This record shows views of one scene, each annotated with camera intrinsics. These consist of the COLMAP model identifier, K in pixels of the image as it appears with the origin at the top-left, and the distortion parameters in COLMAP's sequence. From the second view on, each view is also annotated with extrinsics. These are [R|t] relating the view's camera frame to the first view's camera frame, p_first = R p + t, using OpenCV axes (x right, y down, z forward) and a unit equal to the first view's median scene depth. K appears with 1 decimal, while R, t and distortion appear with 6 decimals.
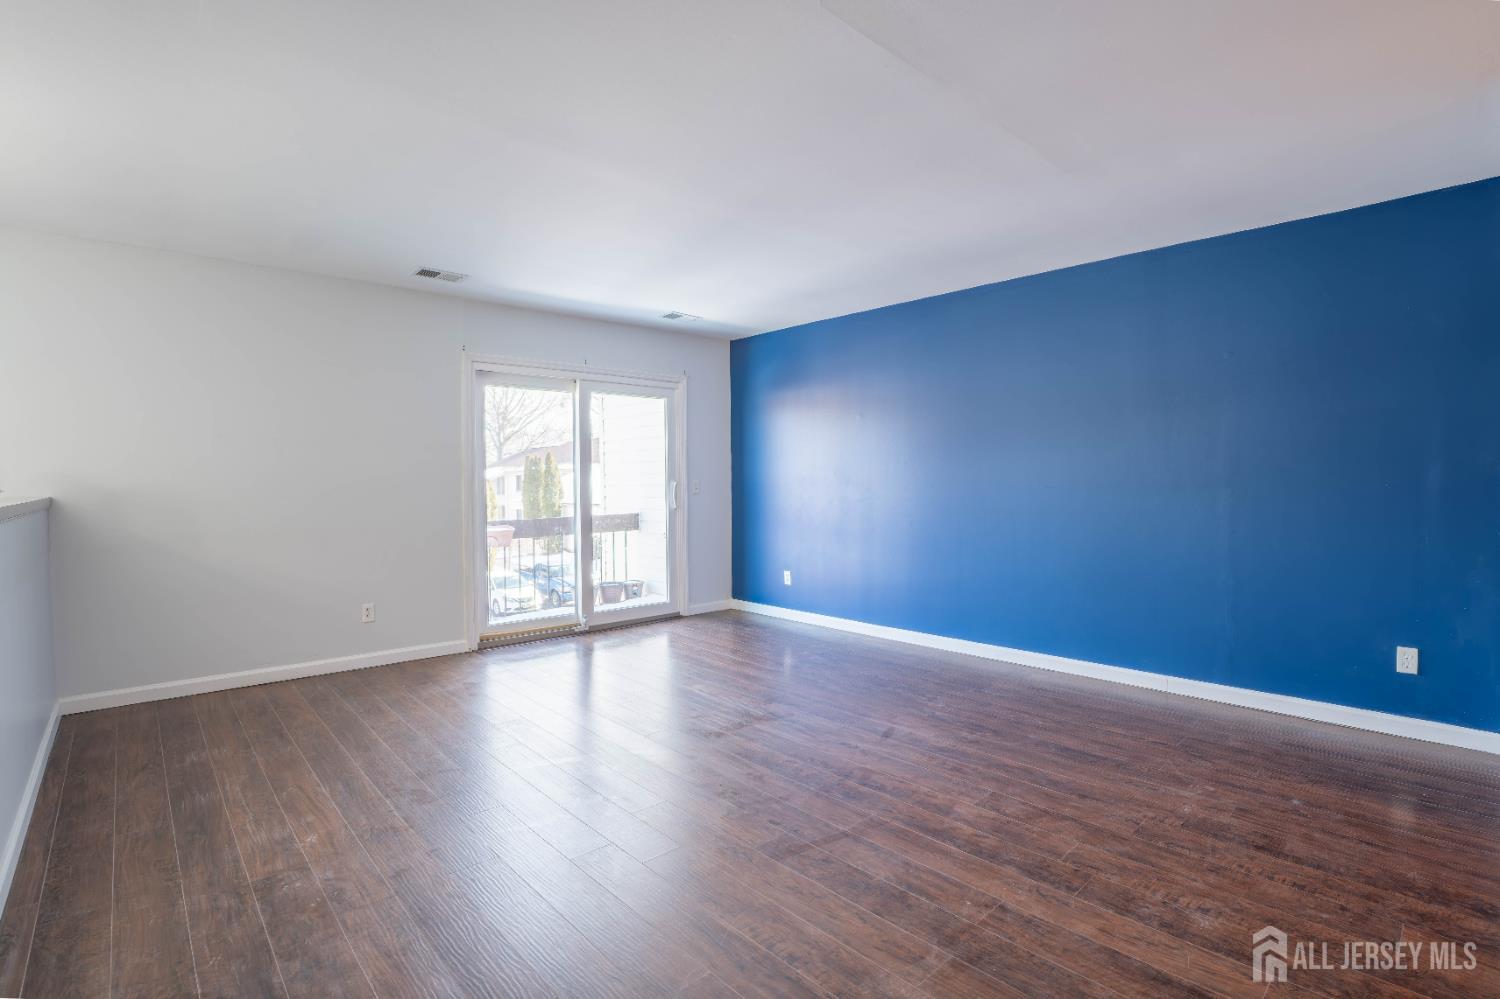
lens RADIAL K [[714.2, 0, 741.2], [0, 714.2, 501.6], [0, 0, 1]] dist [-0.078091, 0.021311]
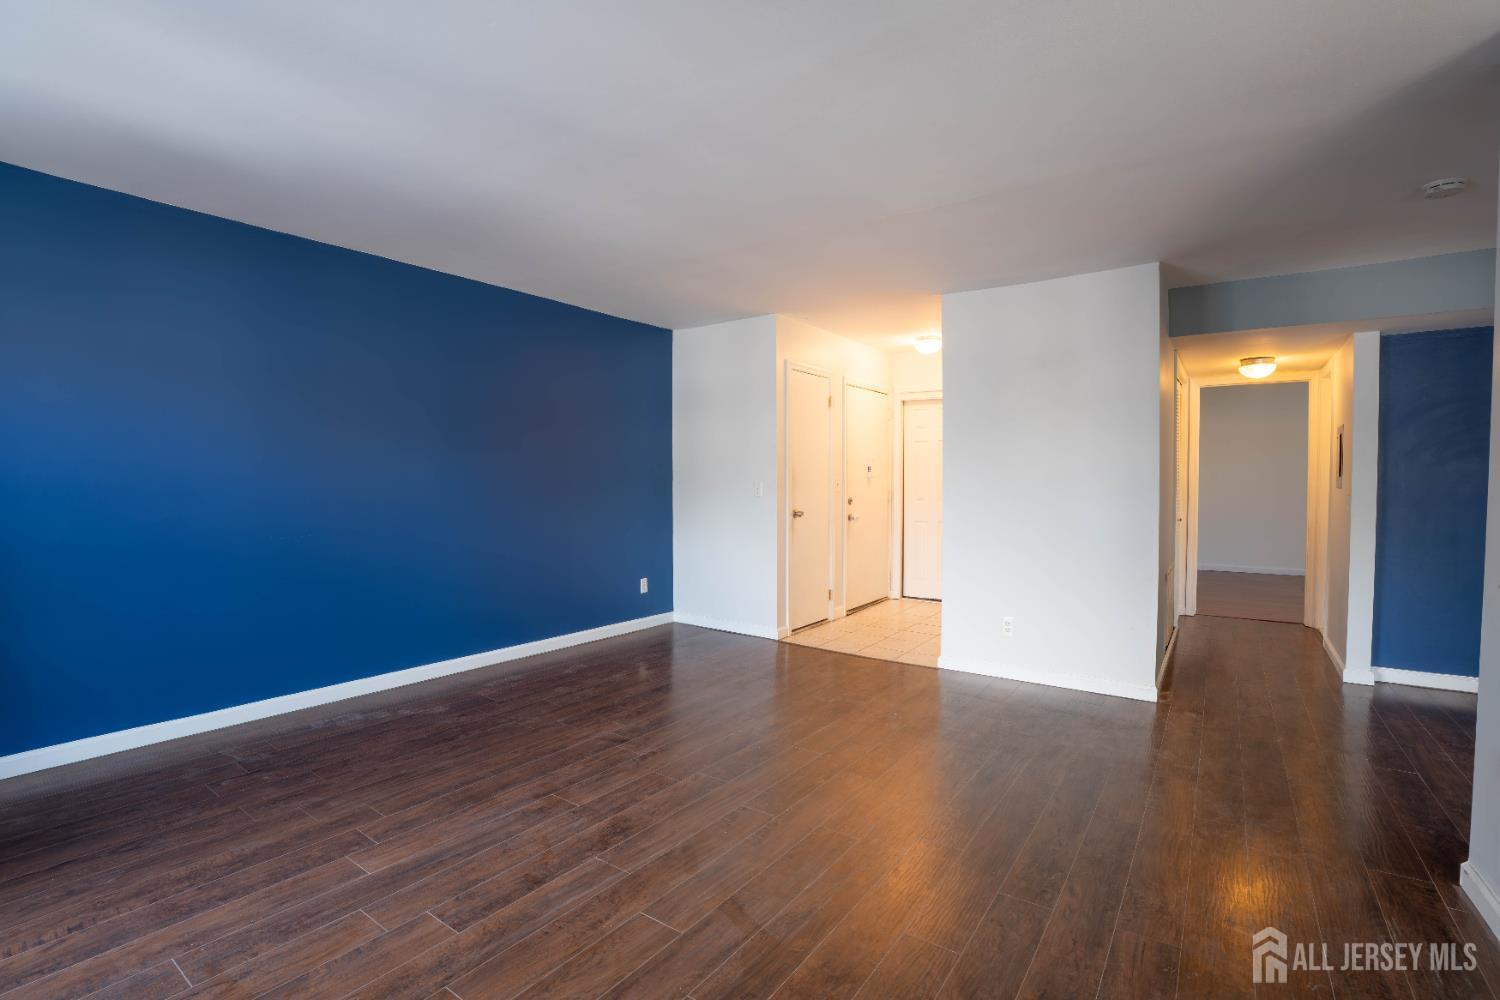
lens RADIAL K [[714.2, 0, 741.2], [0, 714.2, 502.1], [0, 0, 1]] dist [-0.078091, 0.021311]
pose [[-0.228147, -0.024991, 0.973306, -0.686578], [0.025097, 0.999187, 0.031538, -0.028700], [-0.973303, 0.031622, -0.227334, 0.905384]]
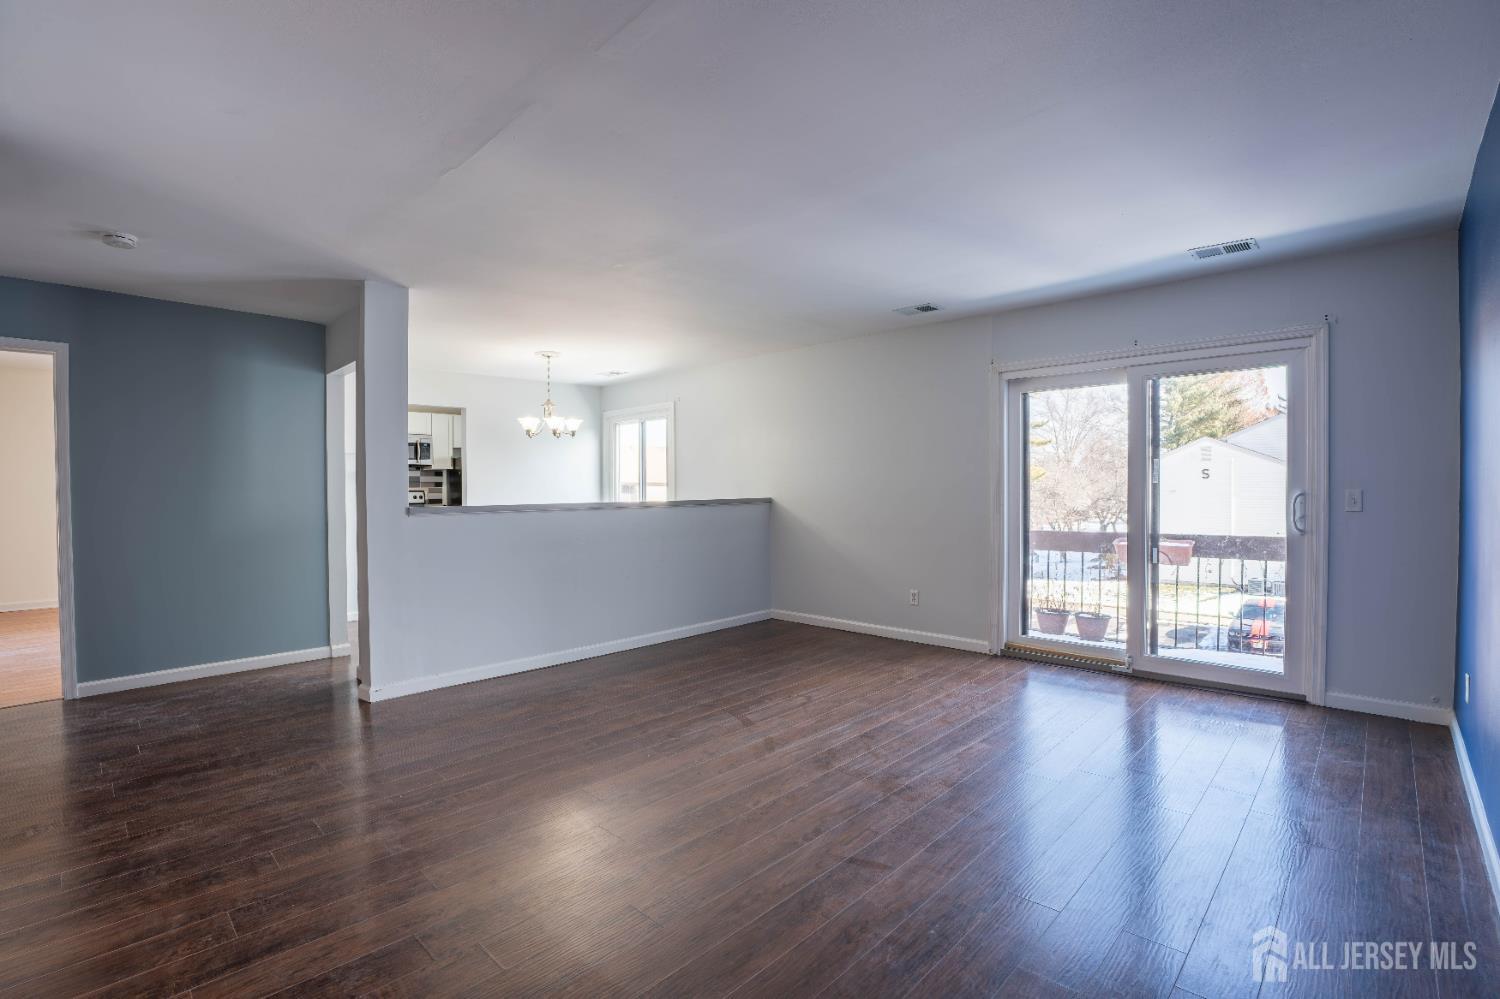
lens RADIAL K [[667.8, 0, 720.1], [0, 667.8, 499.2], [0, 0, 1]] dist [-0.071836, 0.018457]
pose [[0.048926, 0.017593, -0.998647, 0.721077], [-0.021012, 0.999642, 0.016581, -0.029716], [0.998581, 0.020172, 0.049278, 0.712544]]
